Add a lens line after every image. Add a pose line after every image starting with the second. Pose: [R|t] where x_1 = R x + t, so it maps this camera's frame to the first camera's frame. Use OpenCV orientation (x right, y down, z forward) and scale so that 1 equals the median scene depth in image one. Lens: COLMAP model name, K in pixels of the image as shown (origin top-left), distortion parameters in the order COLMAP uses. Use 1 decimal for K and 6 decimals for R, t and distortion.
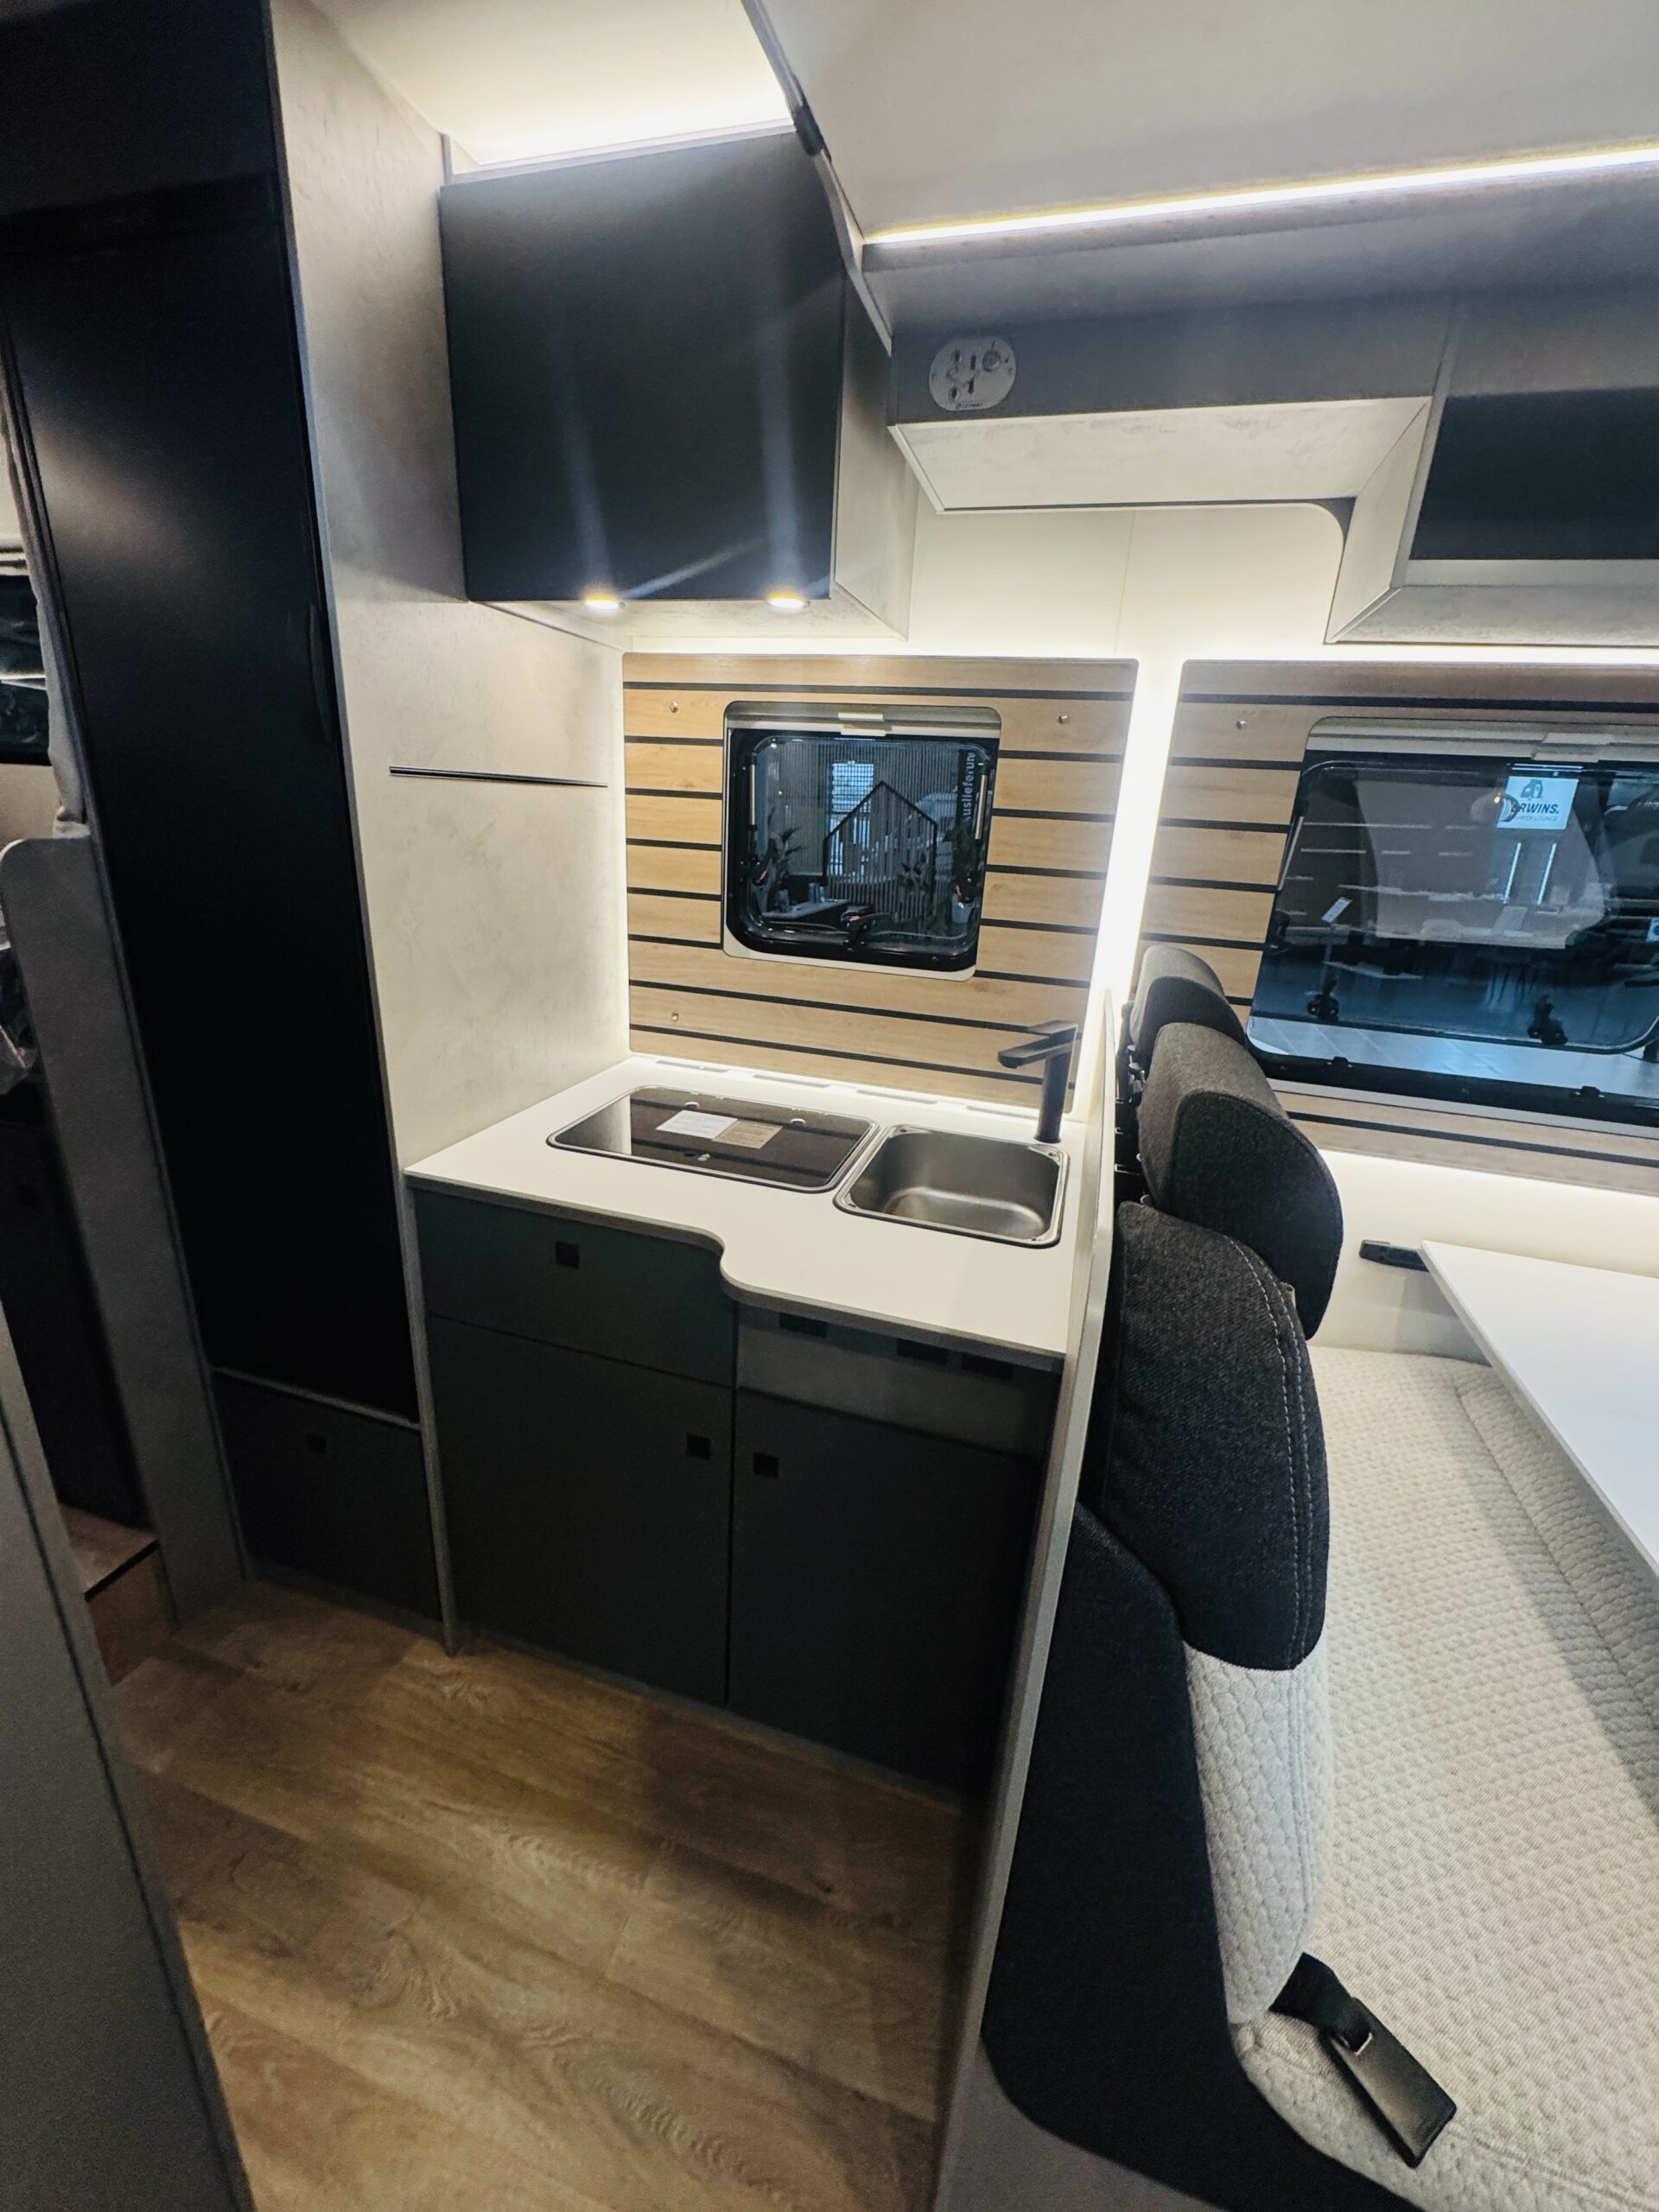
lens RADIAL K [[883.0, 0, 833.0], [0, 883.0, 1101.8], [0, 0, 1]] dist [-0.002688, 0.000404]
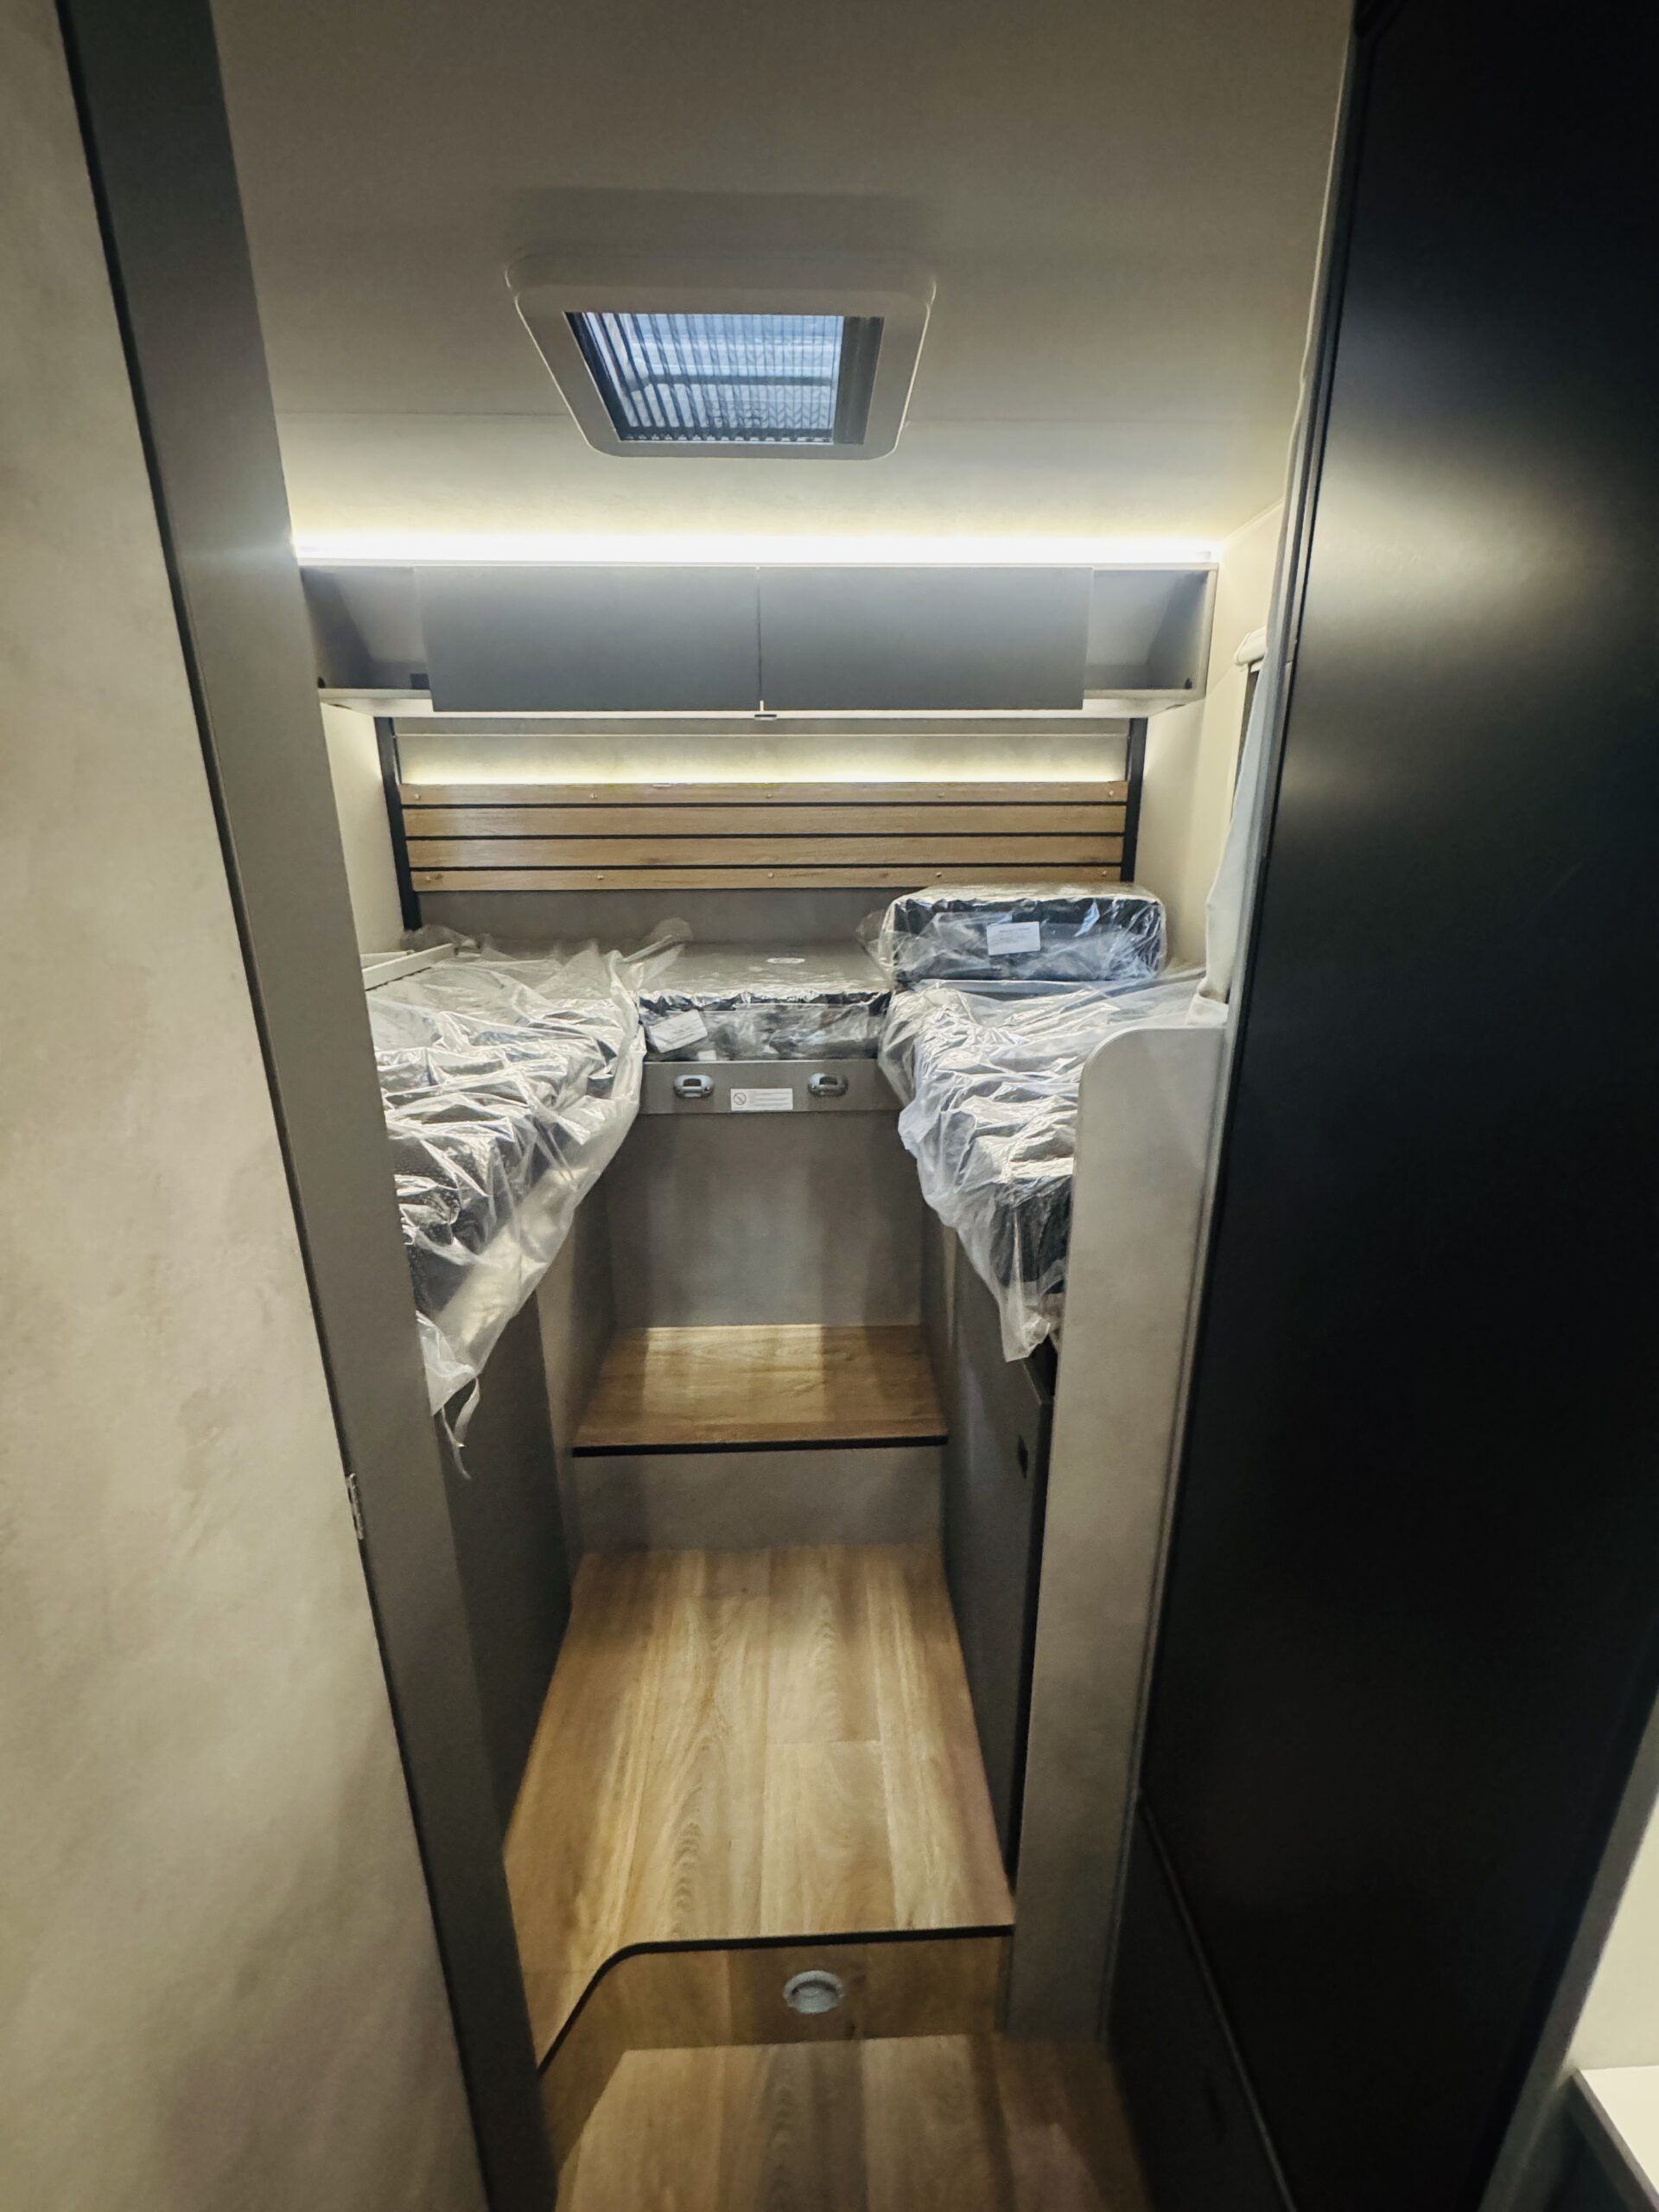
lens RADIAL K [[877.0, 0, 832.7], [0, 877.0, 1104.3], [0, 0, 1]] dist [-0.007865, 0.000058]
pose [[0.324872, 0.215082, -0.920977, -0.335633], [-0.278729, 0.952320, 0.124081, -0.231227], [0.903752, 0.216392, 0.369332, 0.502648]]
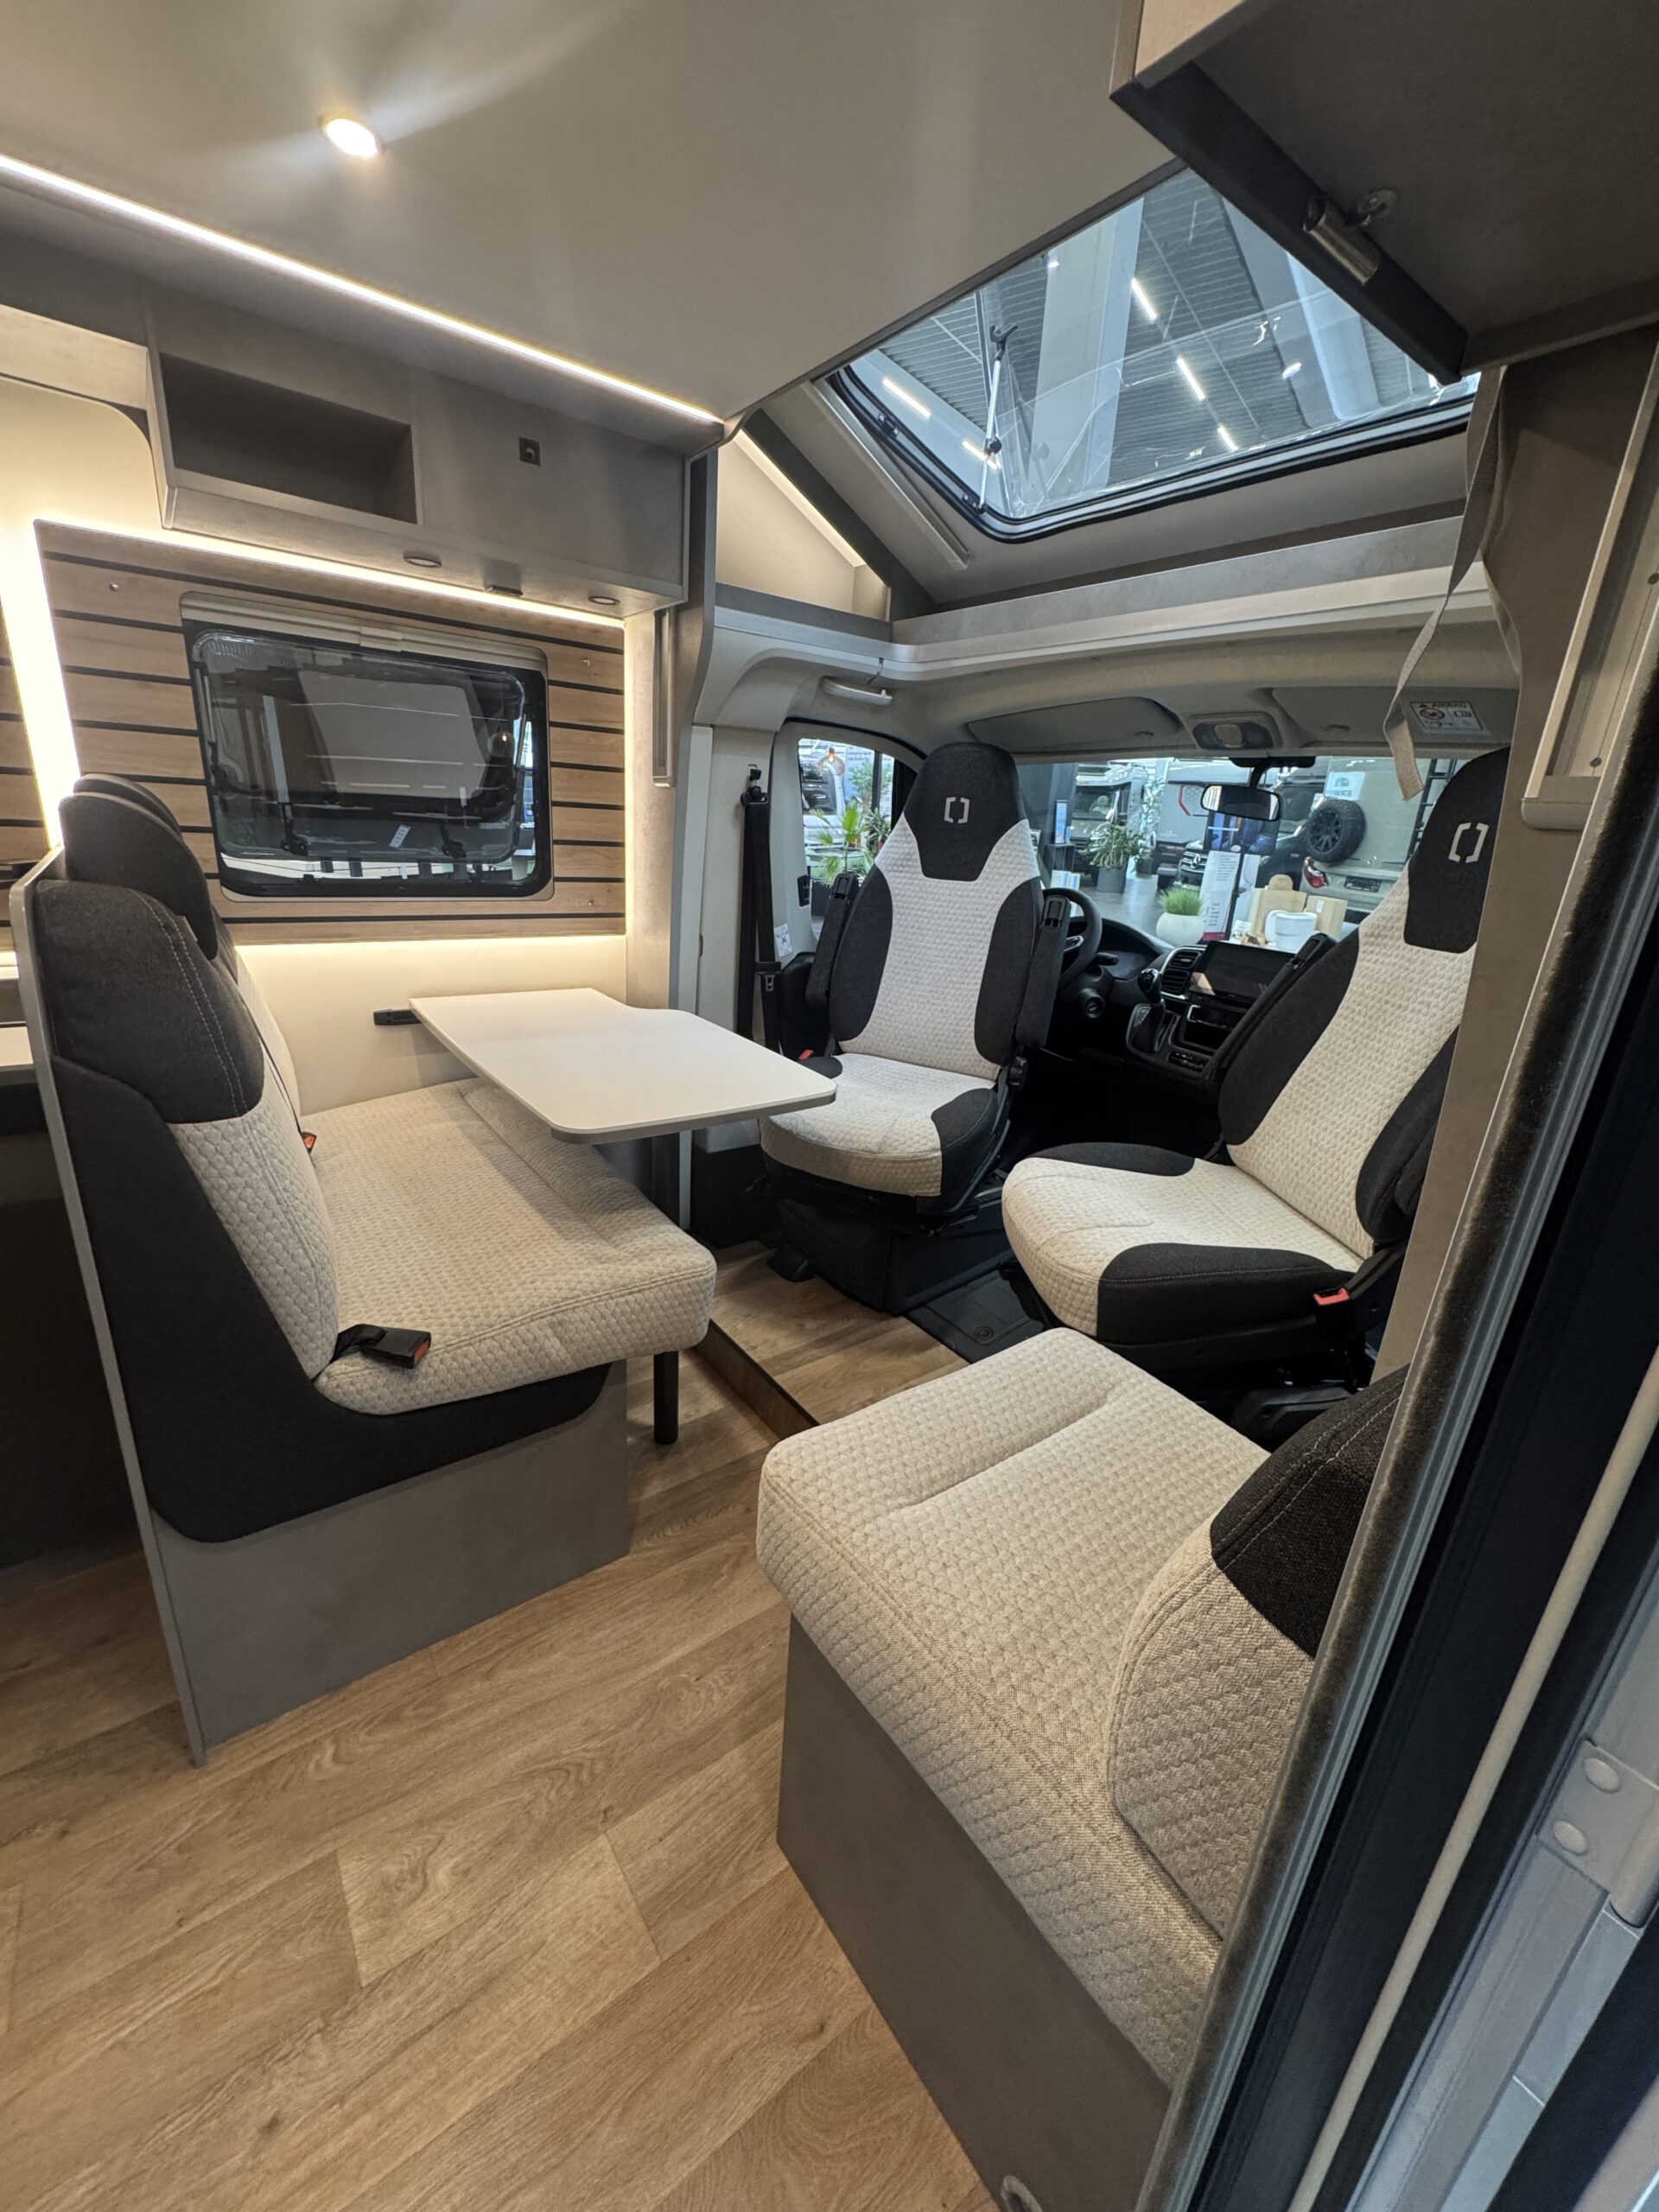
lens RADIAL K [[883.0, 0, 833.0], [0, 883.0, 1101.8], [0, 0, 1]] dist [-0.002688, 0.000404]
pose [[0.597999, -0.267551, 0.755522, -0.042093], [0.222497, 0.961005, 0.164211, 0.257868], [-0.769995, 0.069904, 0.634210, -0.451144]]
